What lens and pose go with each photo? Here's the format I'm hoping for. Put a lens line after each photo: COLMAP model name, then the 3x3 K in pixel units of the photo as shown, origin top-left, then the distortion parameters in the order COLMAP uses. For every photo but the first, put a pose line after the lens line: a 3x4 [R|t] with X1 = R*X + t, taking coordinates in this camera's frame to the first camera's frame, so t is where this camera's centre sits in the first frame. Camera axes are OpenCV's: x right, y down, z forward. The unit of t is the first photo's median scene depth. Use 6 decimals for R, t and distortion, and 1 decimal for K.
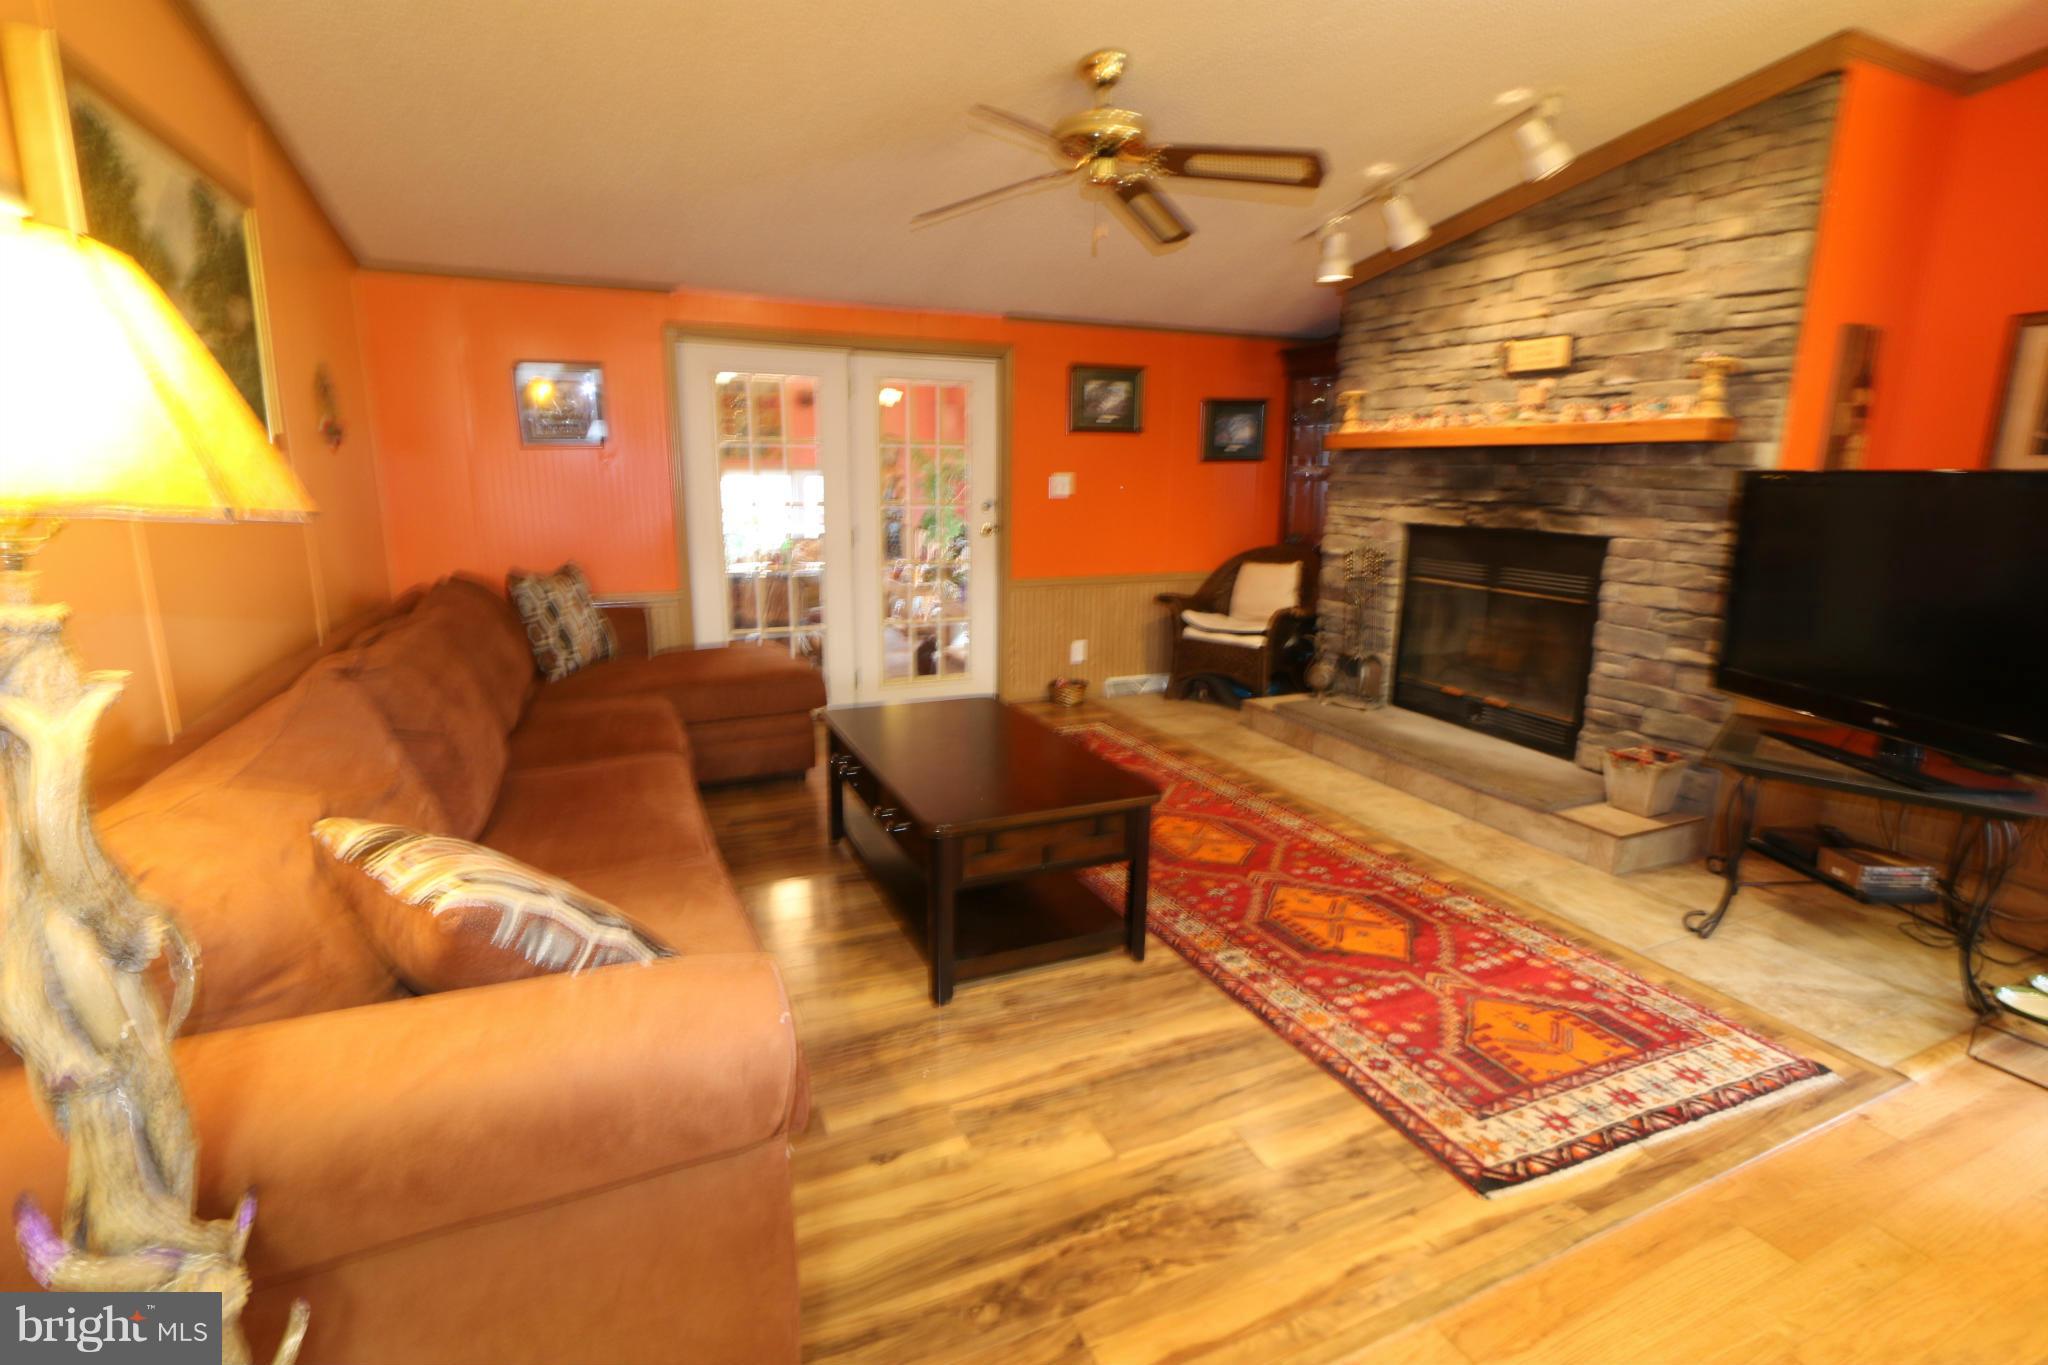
lens RADIAL K [[937.9, 0, 1020.5], [0, 937.9, 678.4], [0, 0, 1]] dist [-0.020097, 0.002143]
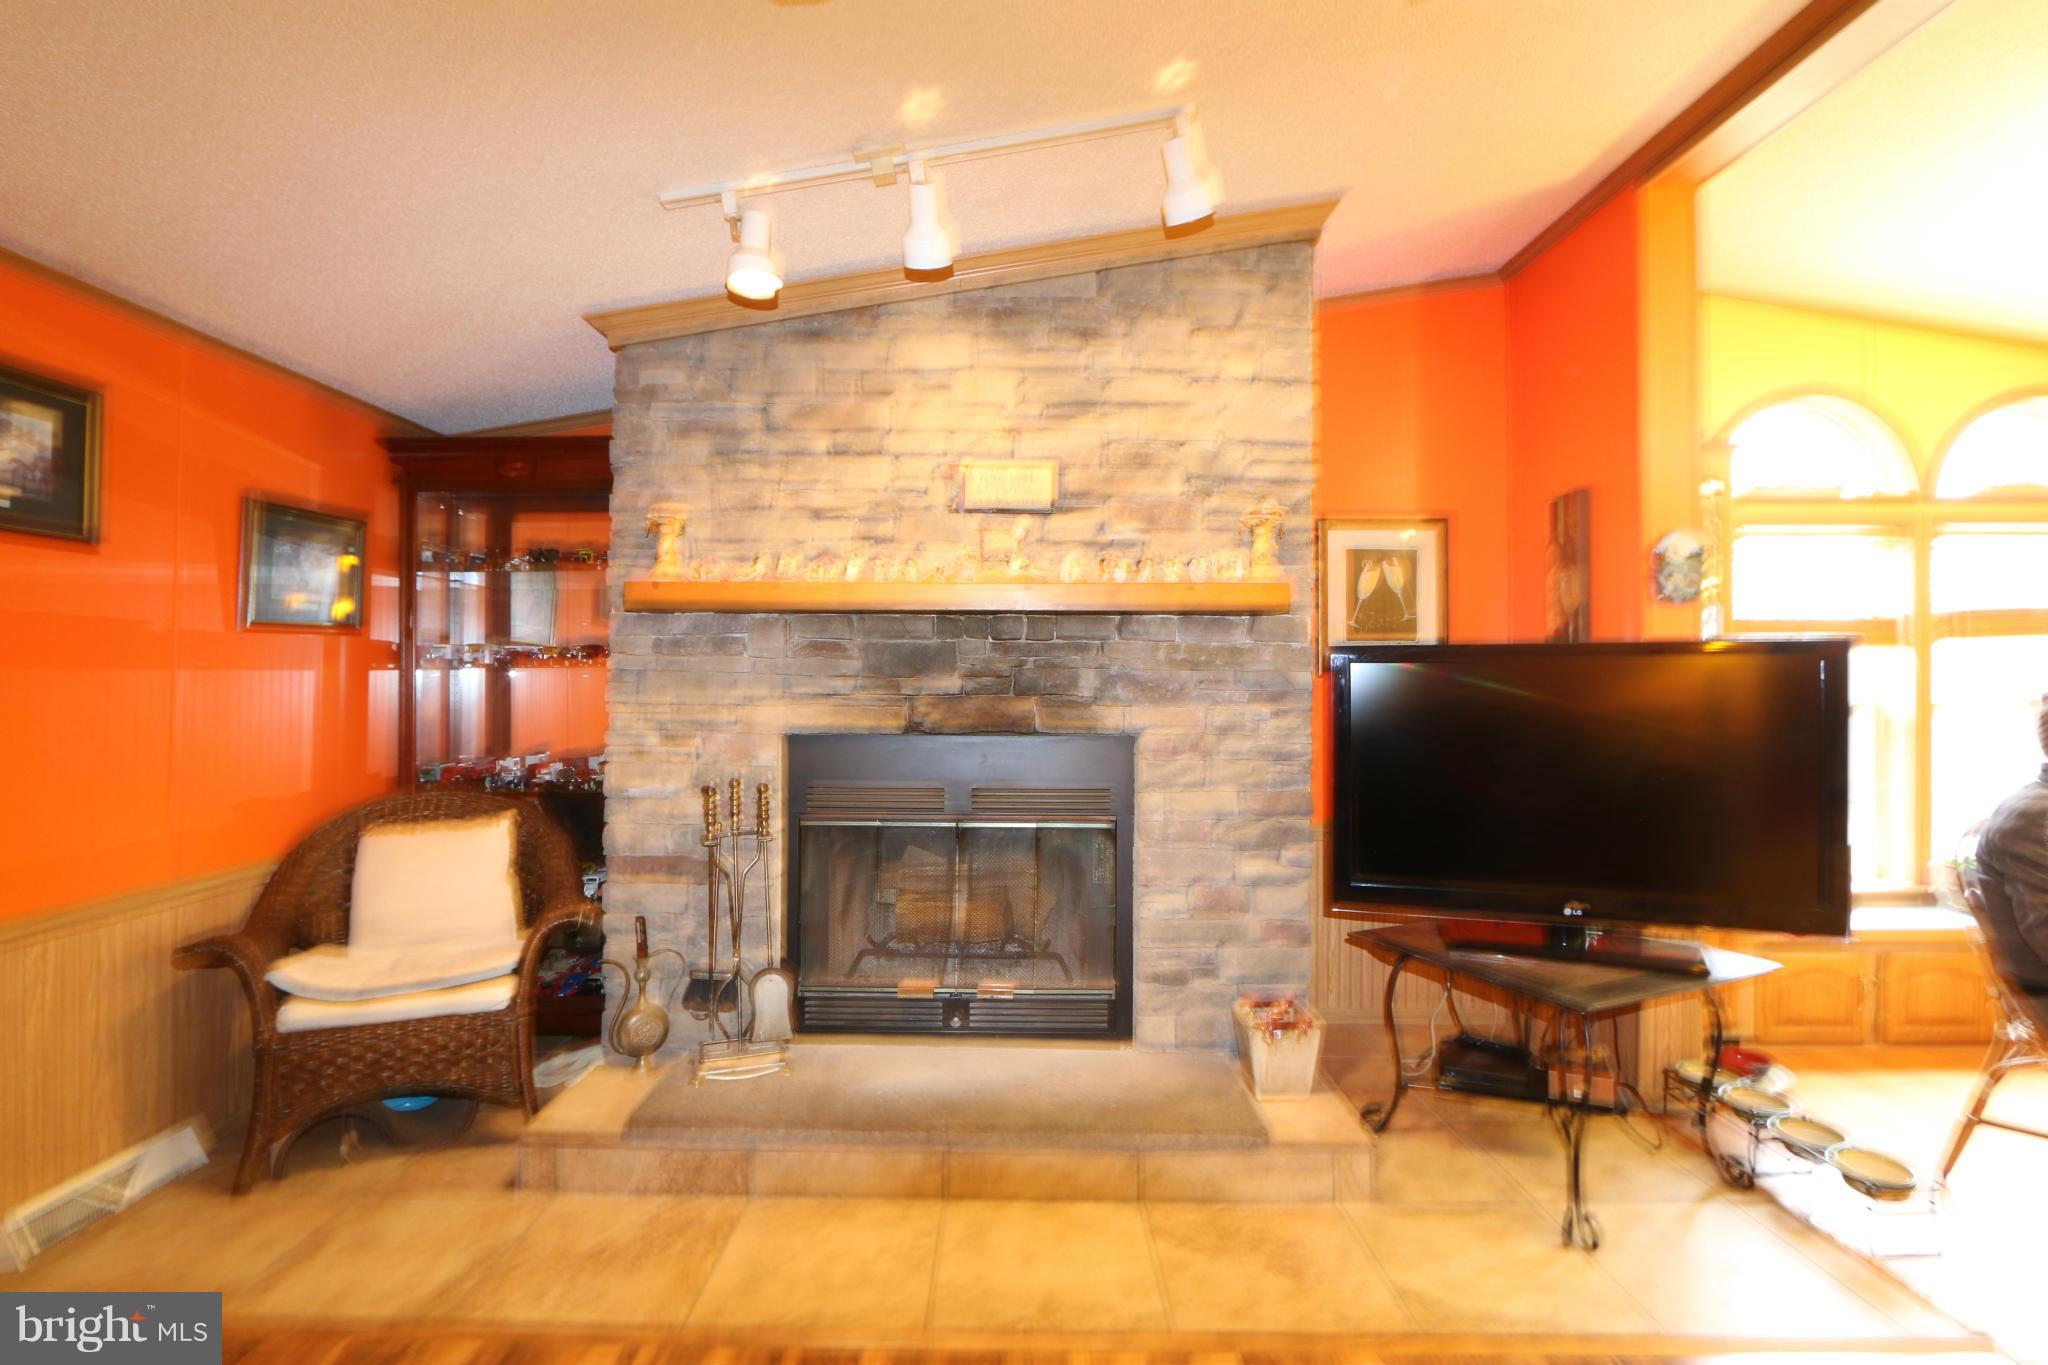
lens RADIAL K [[937.9, 0, 1003.8], [0, 937.9, 677.5], [0, 0, 1]] dist [-0.020097, 0.002143]
pose [[0.415289, -0.017350, 0.909524, -0.093067], [0.196250, 0.977984, -0.070951, -0.149407], [-0.888269, 0.207959, 0.409551, 0.719334]]
